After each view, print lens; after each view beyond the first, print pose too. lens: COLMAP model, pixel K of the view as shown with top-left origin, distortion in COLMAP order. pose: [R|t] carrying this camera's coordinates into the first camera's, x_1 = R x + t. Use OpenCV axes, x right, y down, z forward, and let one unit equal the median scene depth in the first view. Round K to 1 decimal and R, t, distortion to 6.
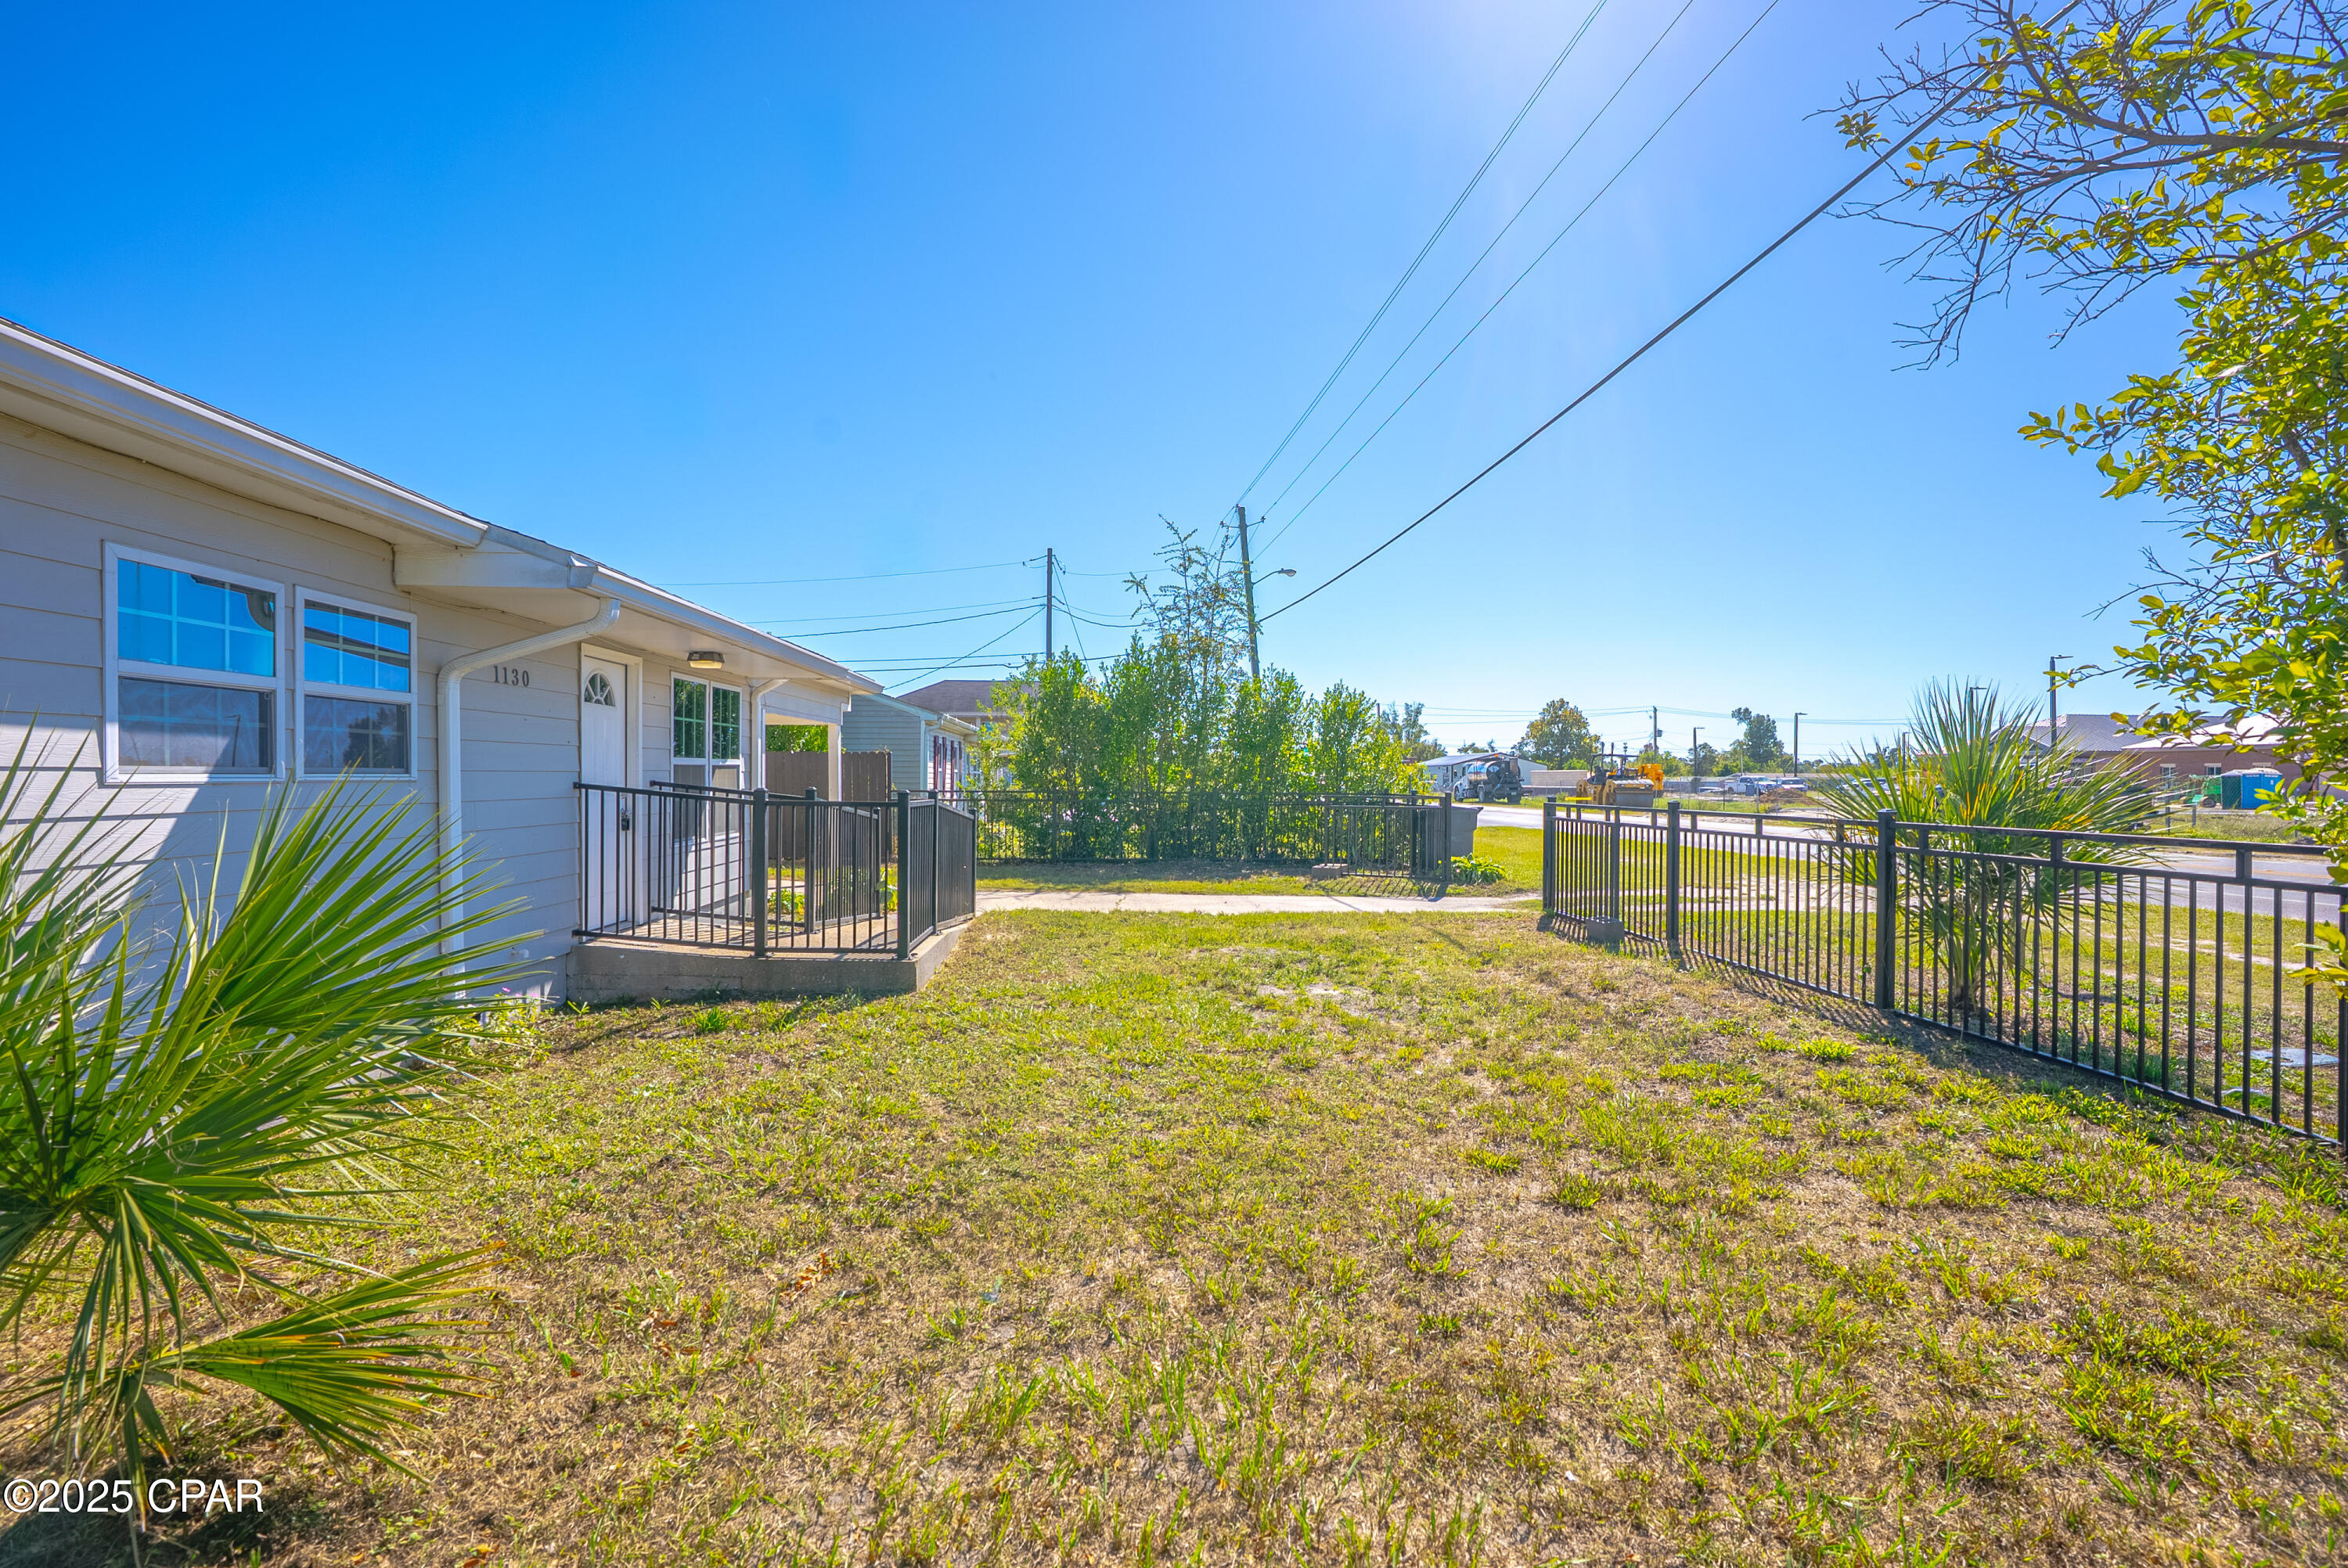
lens RADIAL K [[1104.0, 0, 1185.0], [0, 1104.0, 783.3], [0, 0, 1]] dist [-0.073013, 0.031443]
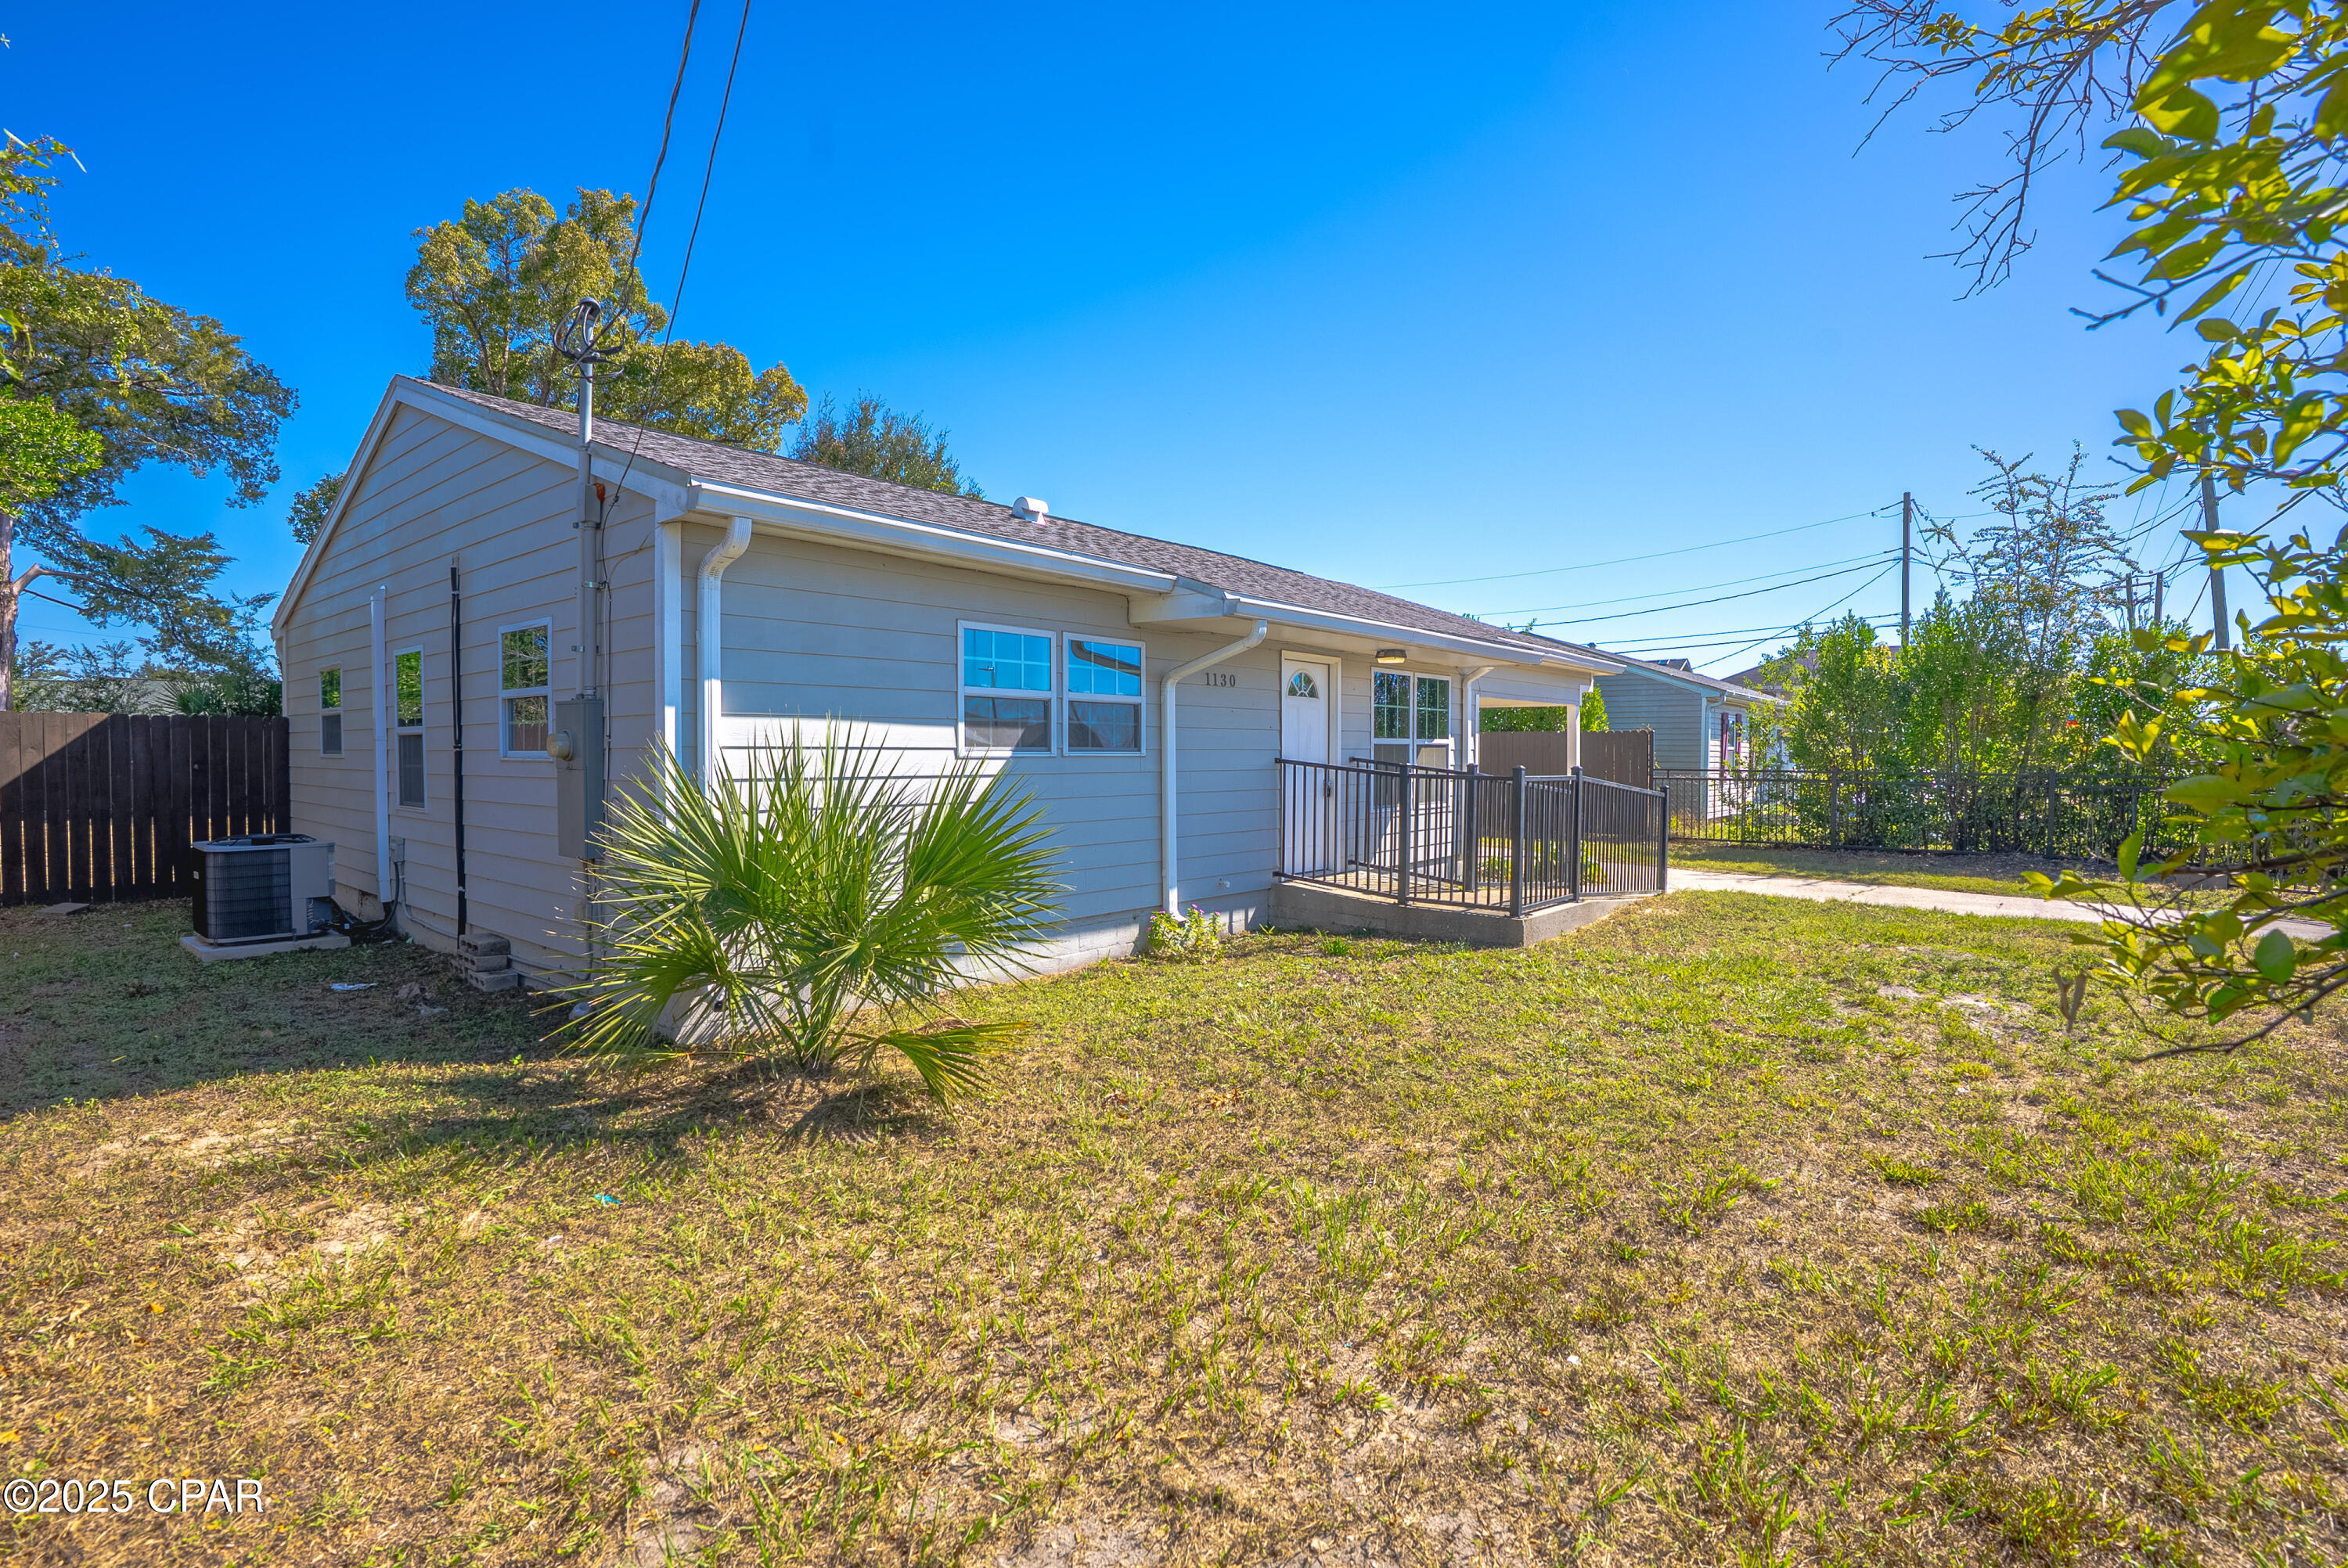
lens RADIAL K [[1104.0, 0, 1185.0], [0, 1104.0, 783.3], [0, 0, 1]] dist [-0.073013, 0.031443]
pose [[0.724781, 0.017777, -0.688750, 0.291587], [-0.004505, 0.999768, 0.021064, 0.002145], [0.688965, -0.012164, 0.724693, -0.040427]]
